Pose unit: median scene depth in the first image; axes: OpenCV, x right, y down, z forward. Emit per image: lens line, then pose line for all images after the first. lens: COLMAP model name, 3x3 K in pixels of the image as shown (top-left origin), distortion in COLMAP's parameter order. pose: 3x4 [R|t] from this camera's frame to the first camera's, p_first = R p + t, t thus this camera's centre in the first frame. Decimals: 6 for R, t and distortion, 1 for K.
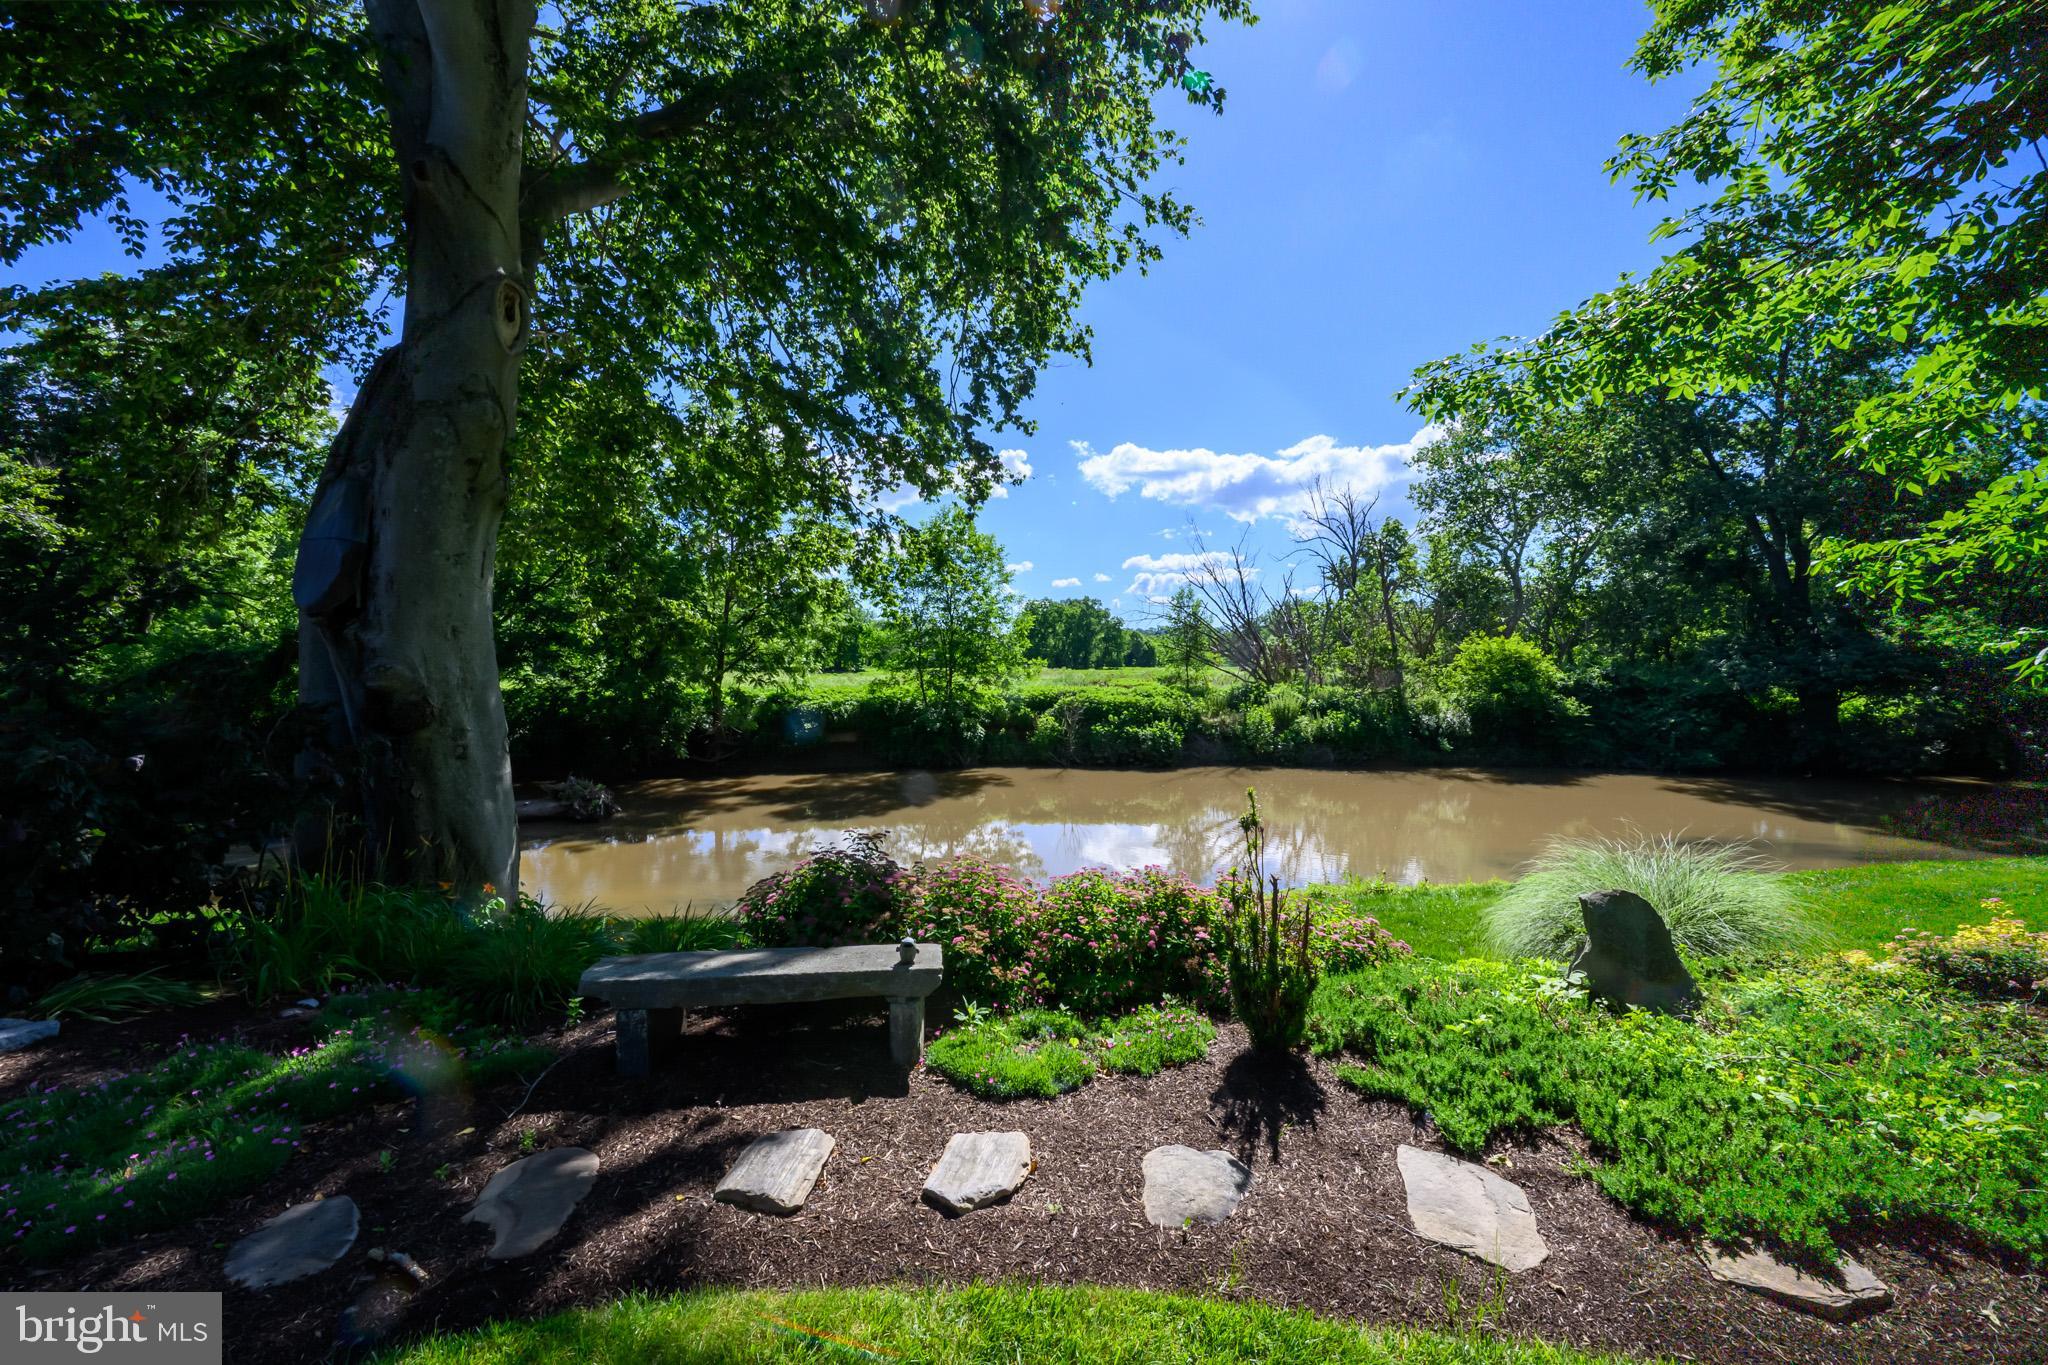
lens RADIAL K [[798.7, 0, 1041.4], [0, 798.7, 674.1], [0, 0, 1]] dist [-0.001503, -0.000024]
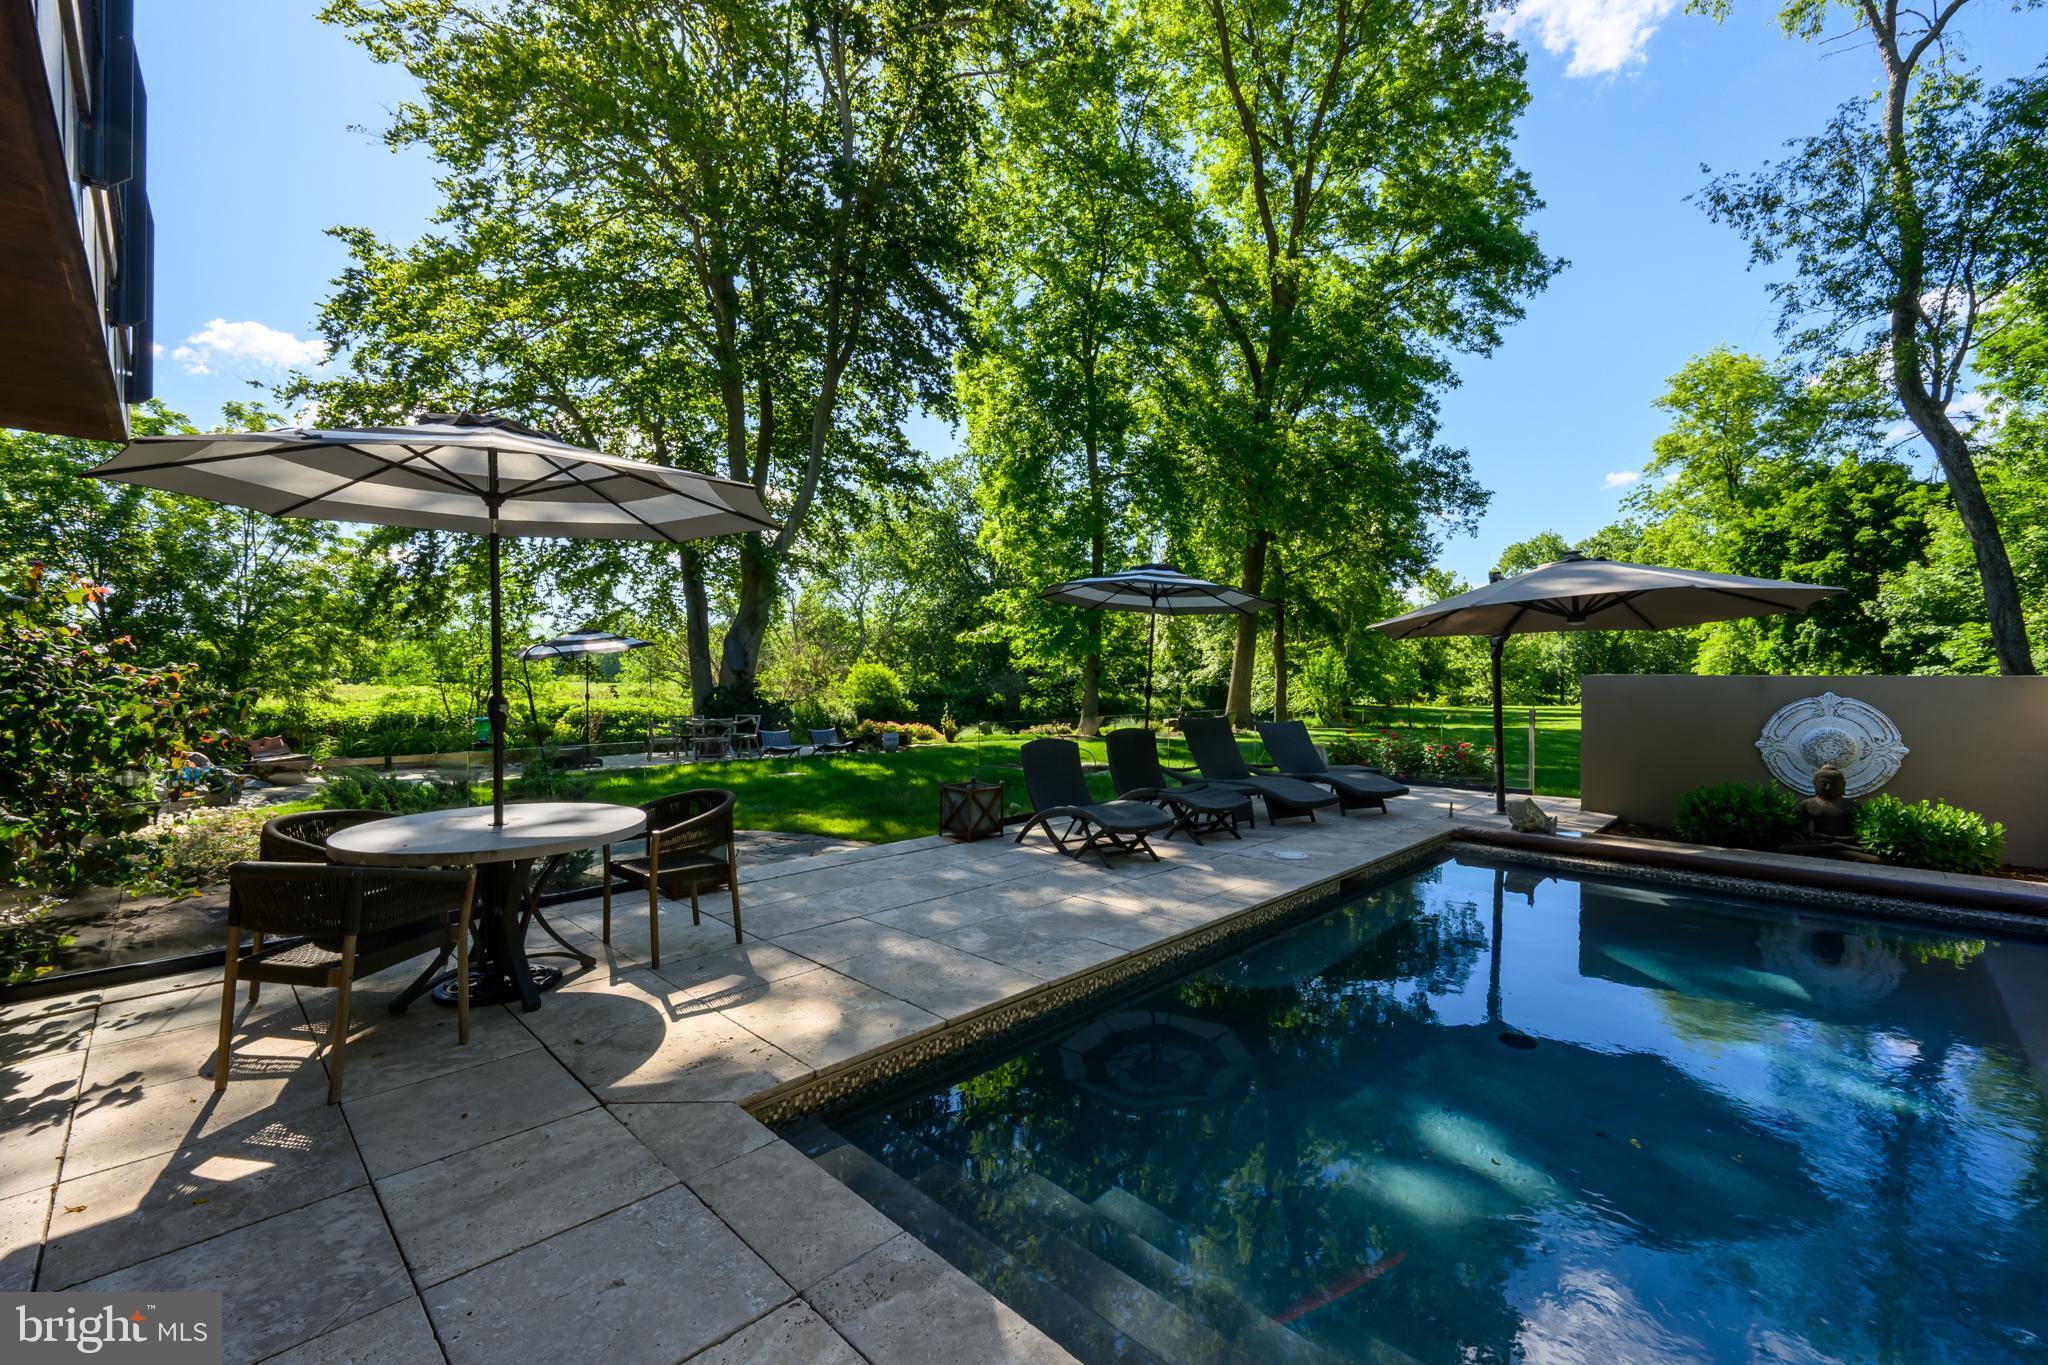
lens RADIAL K [[856.3, 0, 1021.9], [0, 856.3, 681.4], [0, 0, 1]] dist [0.001082, 0.000512]
pose [[0.712068, -0.001912, 0.702108, -0.429807], [0.007867, 0.999955, -0.005256, -0.000347], [-0.702067, 0.009266, 0.712051, -0.455715]]
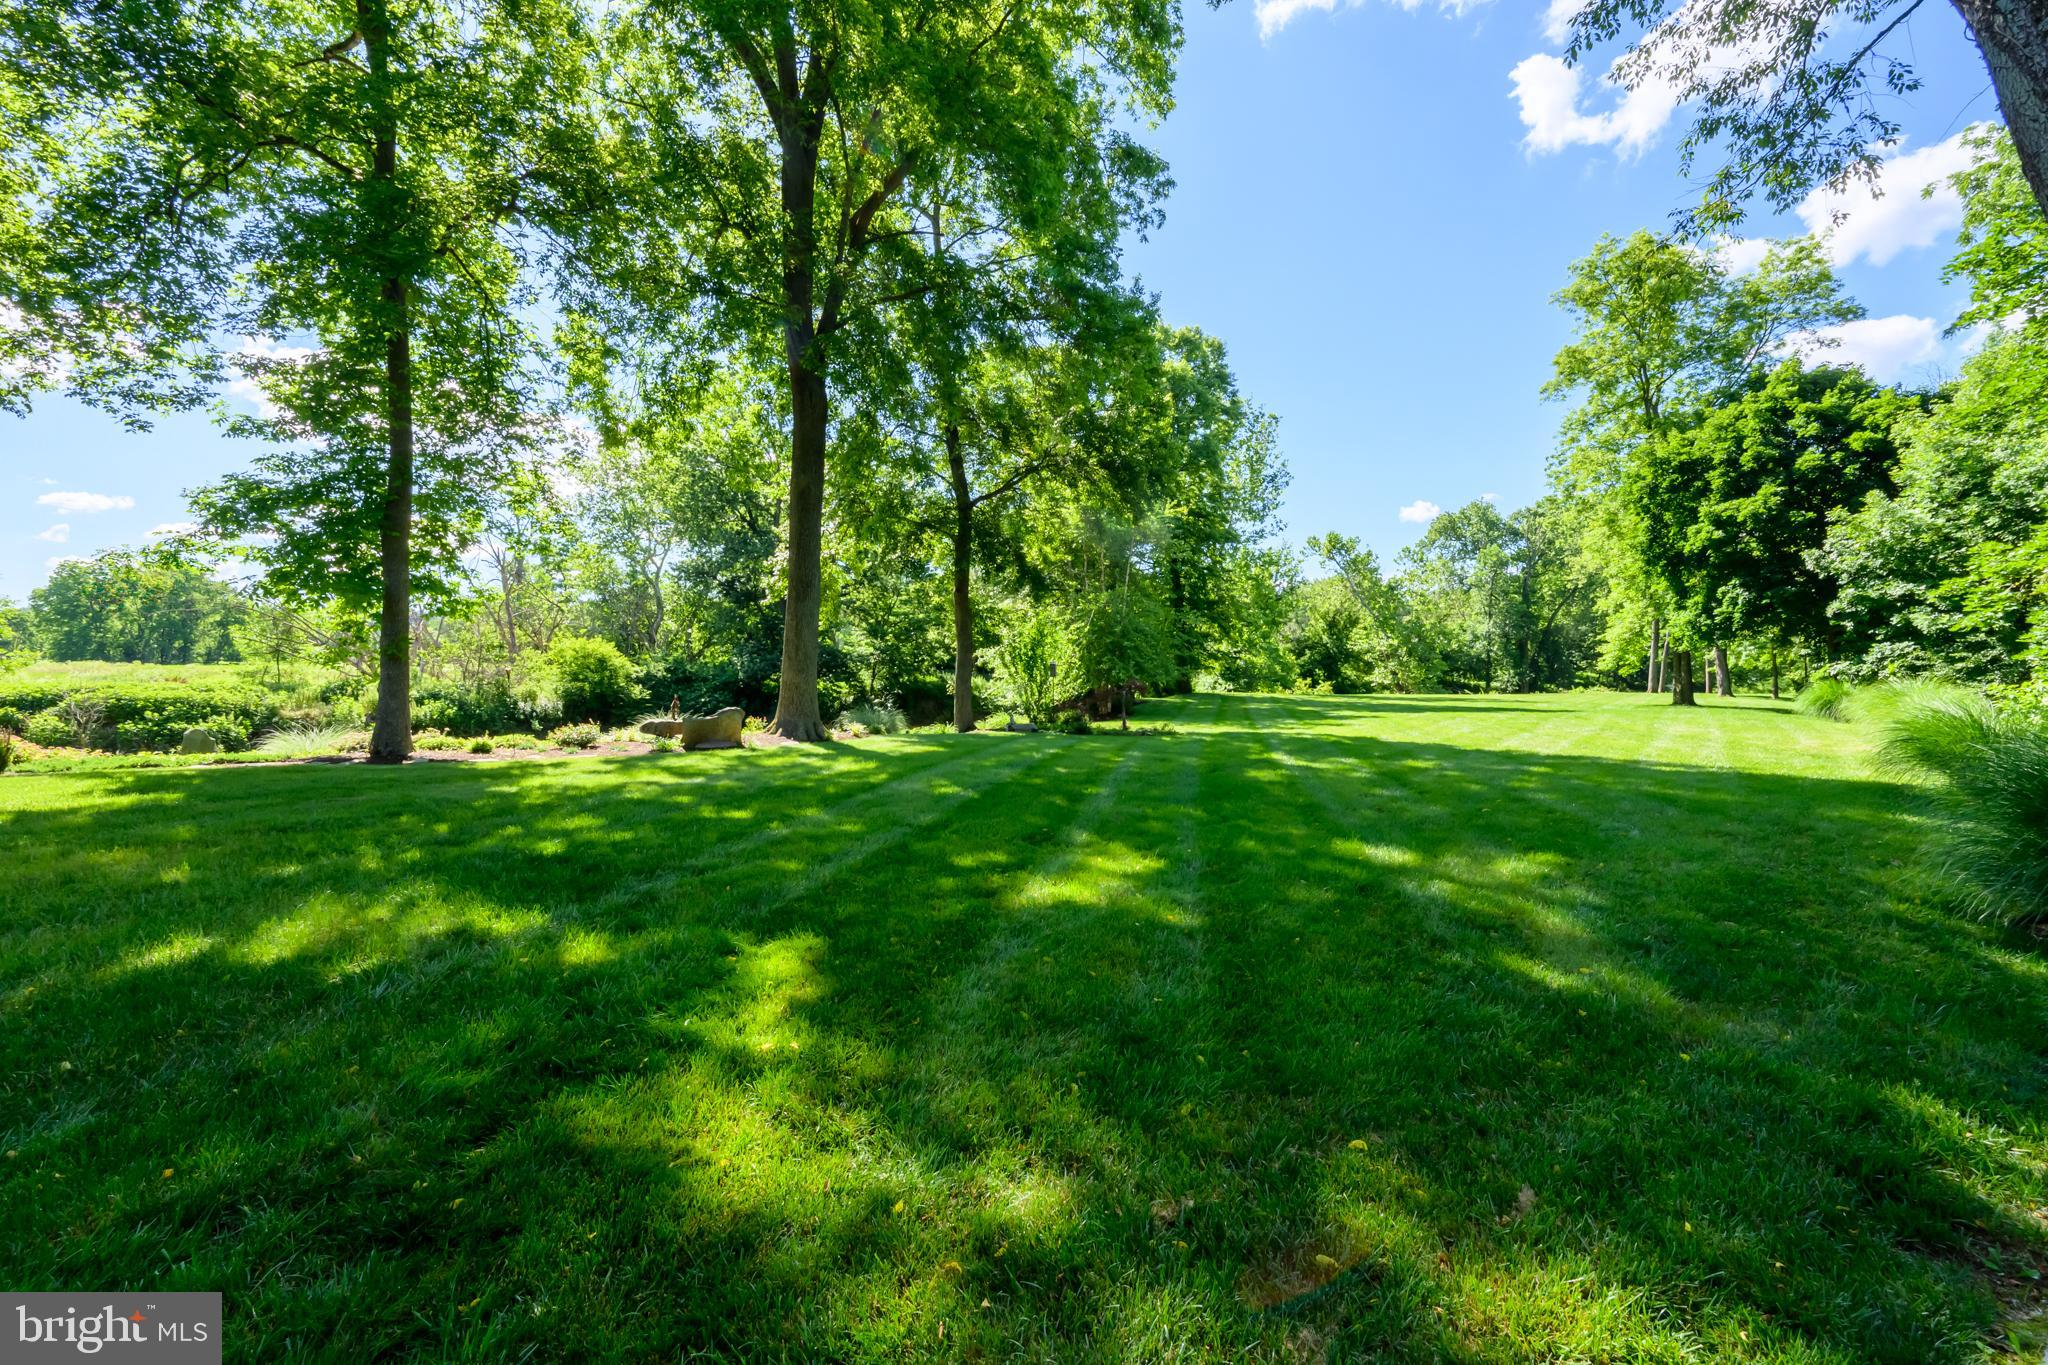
lens RADIAL K [[856.3, 0, 1045.1], [0, 856.3, 684.8], [0, 0, 1]] dist [0.001082, 0.000512]
pose [[0.678513, -0.015046, 0.734434, 0.062567], [0.003035, 0.999839, 0.017680, 0.004694], [-0.734582, -0.009767, 0.678450, -0.453715]]
